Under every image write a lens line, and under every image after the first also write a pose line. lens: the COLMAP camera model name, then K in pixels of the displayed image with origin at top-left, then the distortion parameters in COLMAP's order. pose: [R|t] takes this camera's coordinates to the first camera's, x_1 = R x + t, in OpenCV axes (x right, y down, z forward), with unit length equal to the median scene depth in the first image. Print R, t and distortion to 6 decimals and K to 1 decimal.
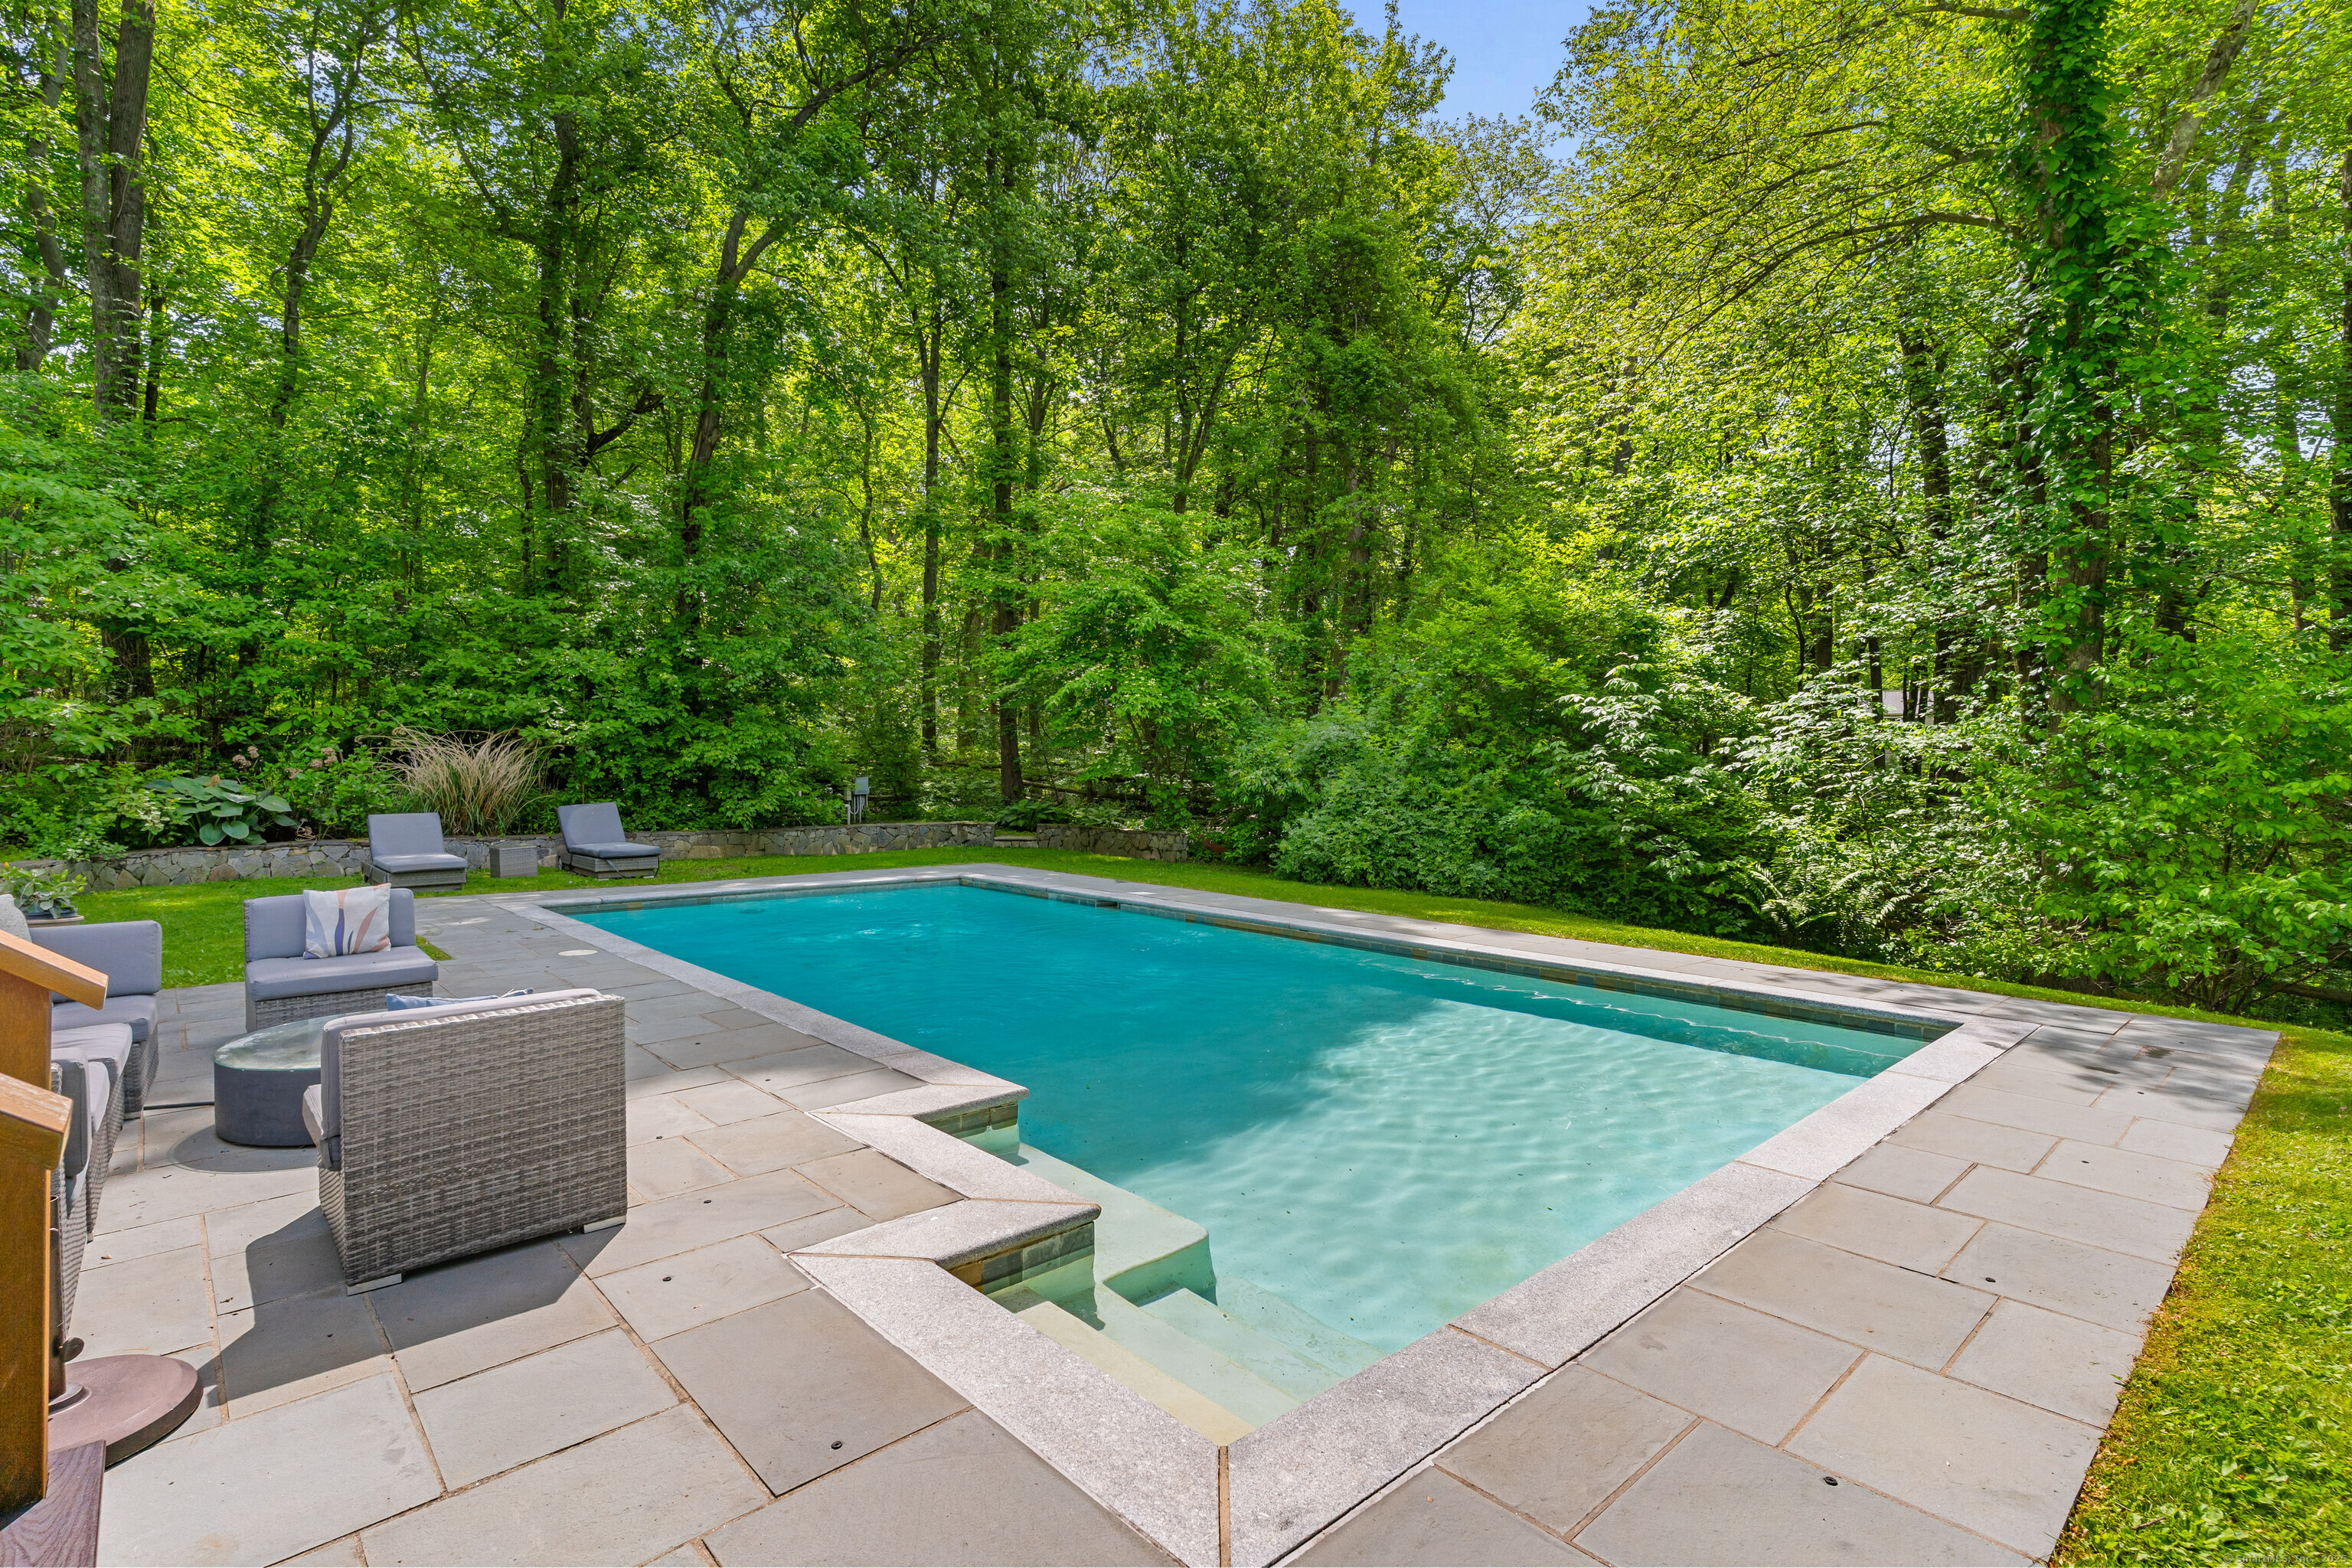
lens RADIAL K [[1125.5, 0, 1168.9], [0, 1125.5, 787.9], [0, 0, 1]] dist [0.004588, -0.000820]
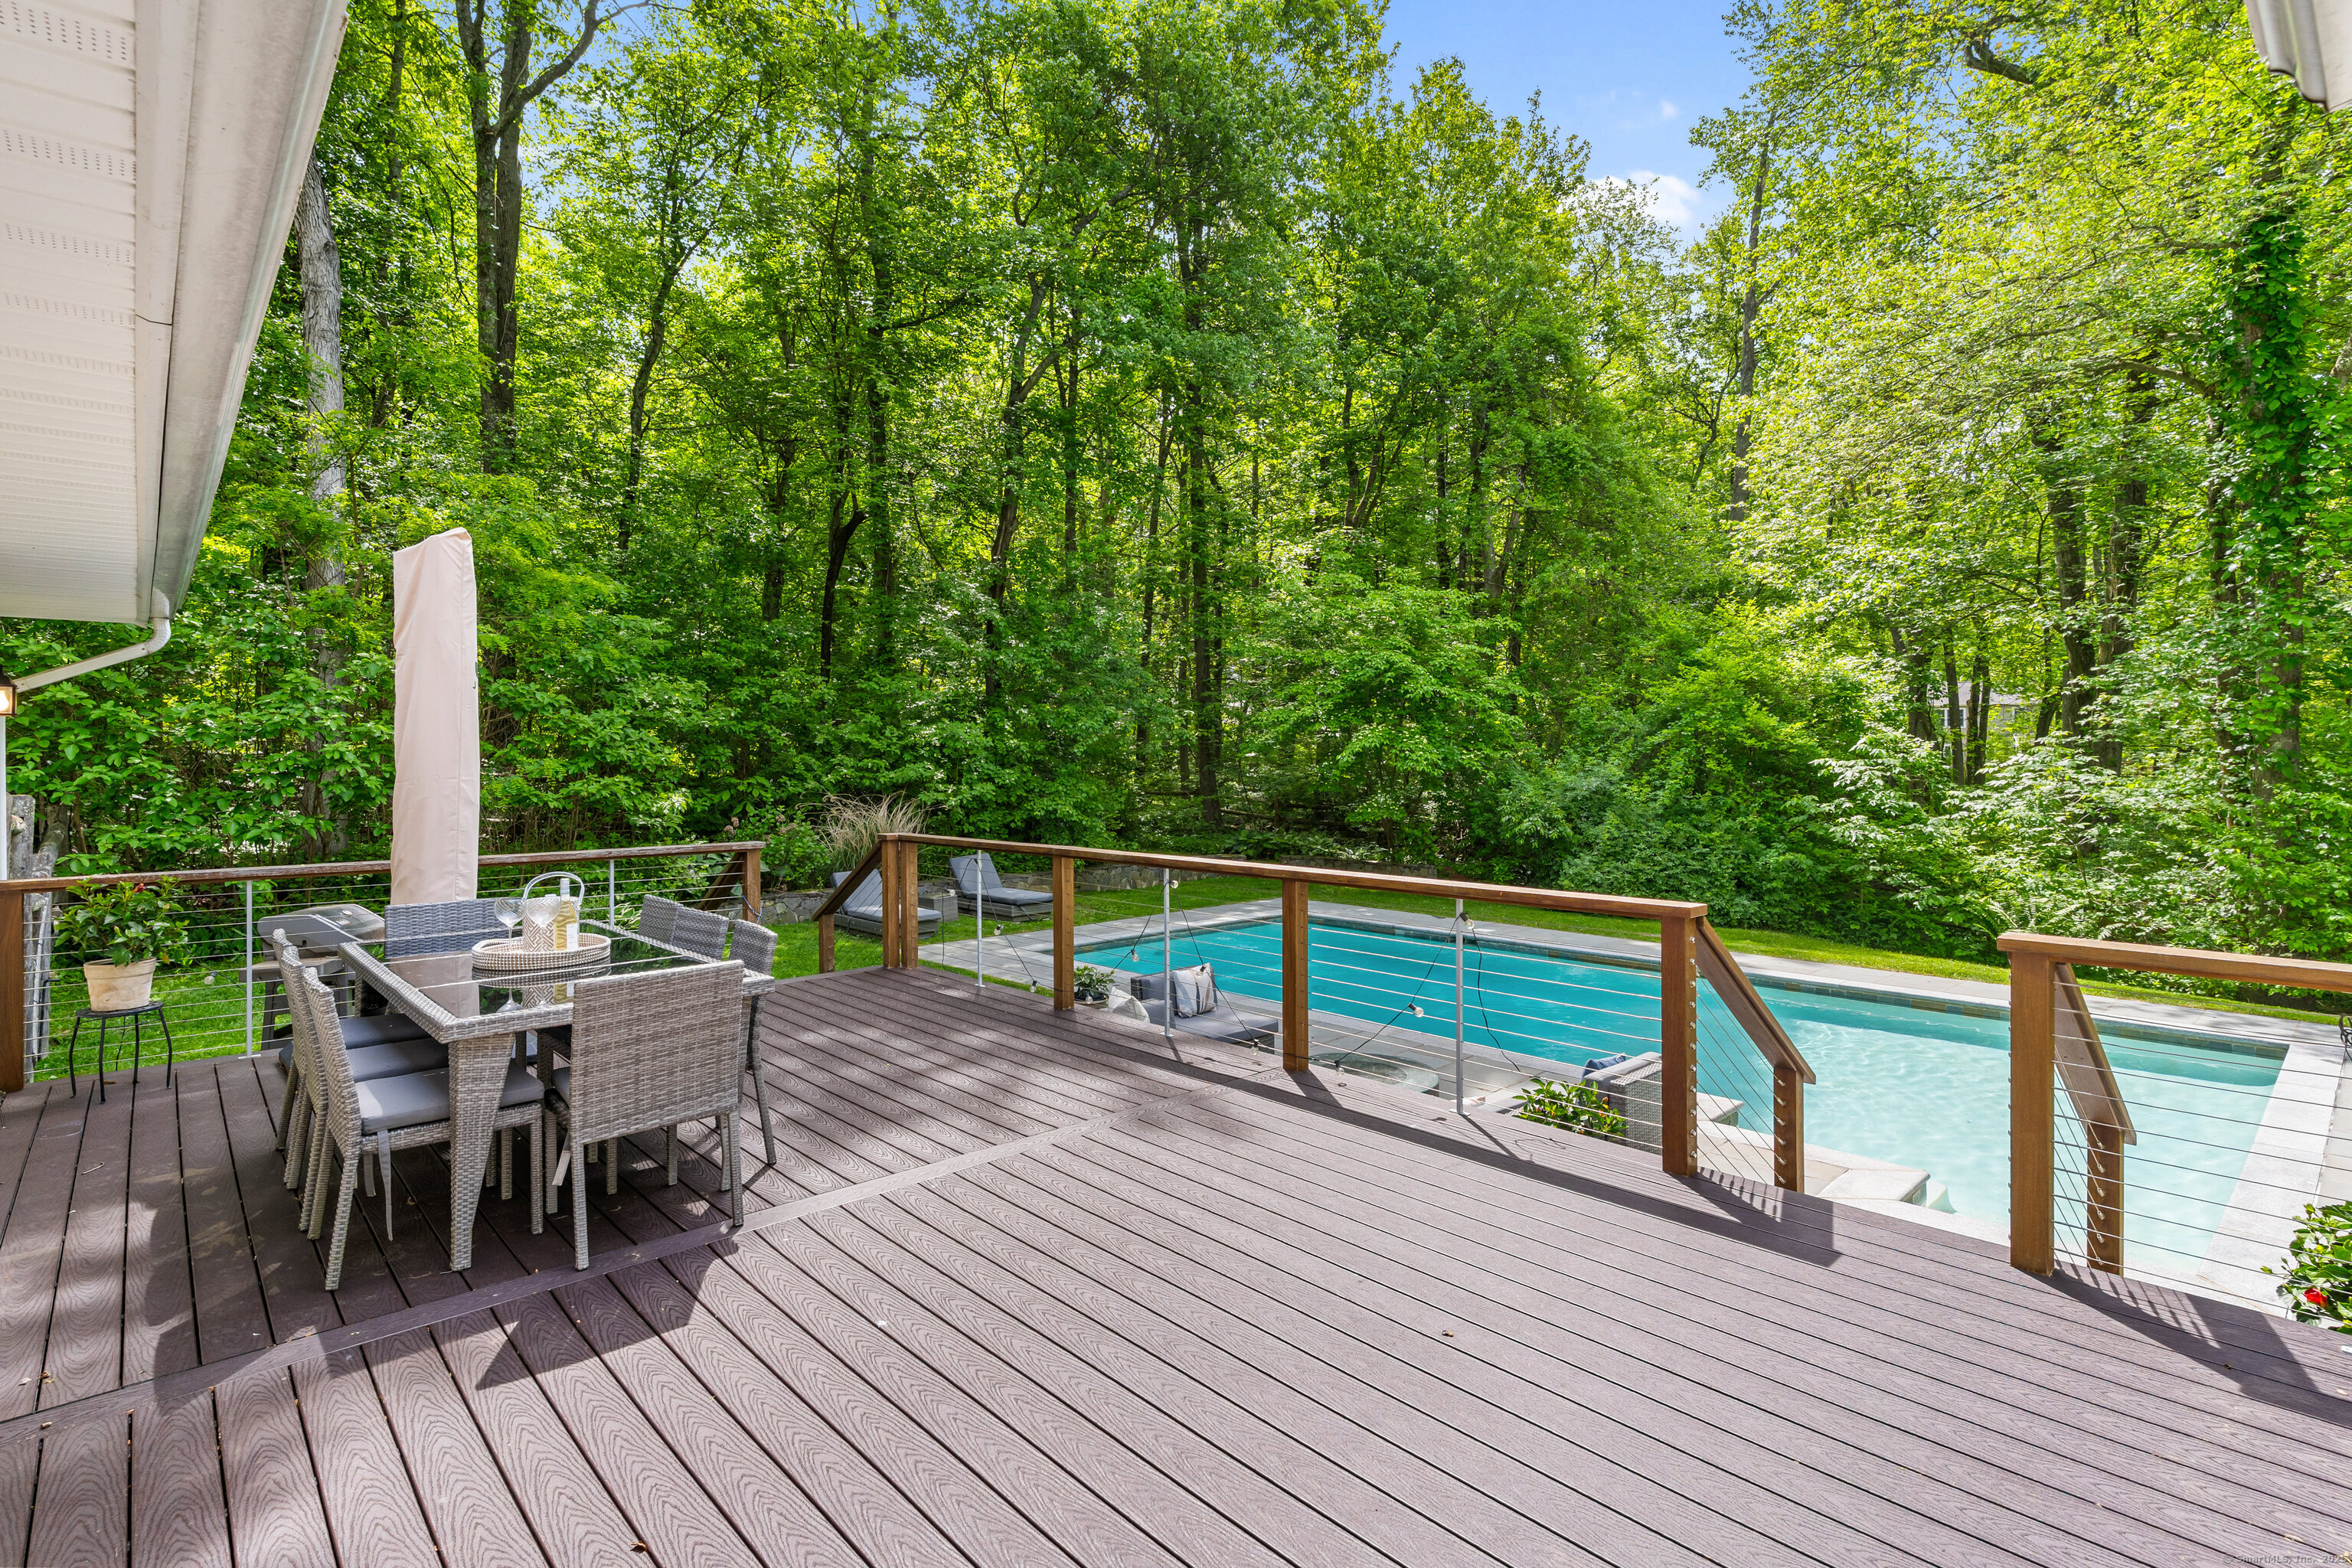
lens RADIAL K [[1125.5, 0, 1181.7], [0, 1125.5, 762.1], [0, 0, 1]] dist [0.004588, -0.000820]
pose [[0.999851, -0.015607, -0.007396, -0.298697], [0.015481, 0.999738, -0.016860, -0.063888], [0.007657, 0.016743, 0.999830, -0.194809]]
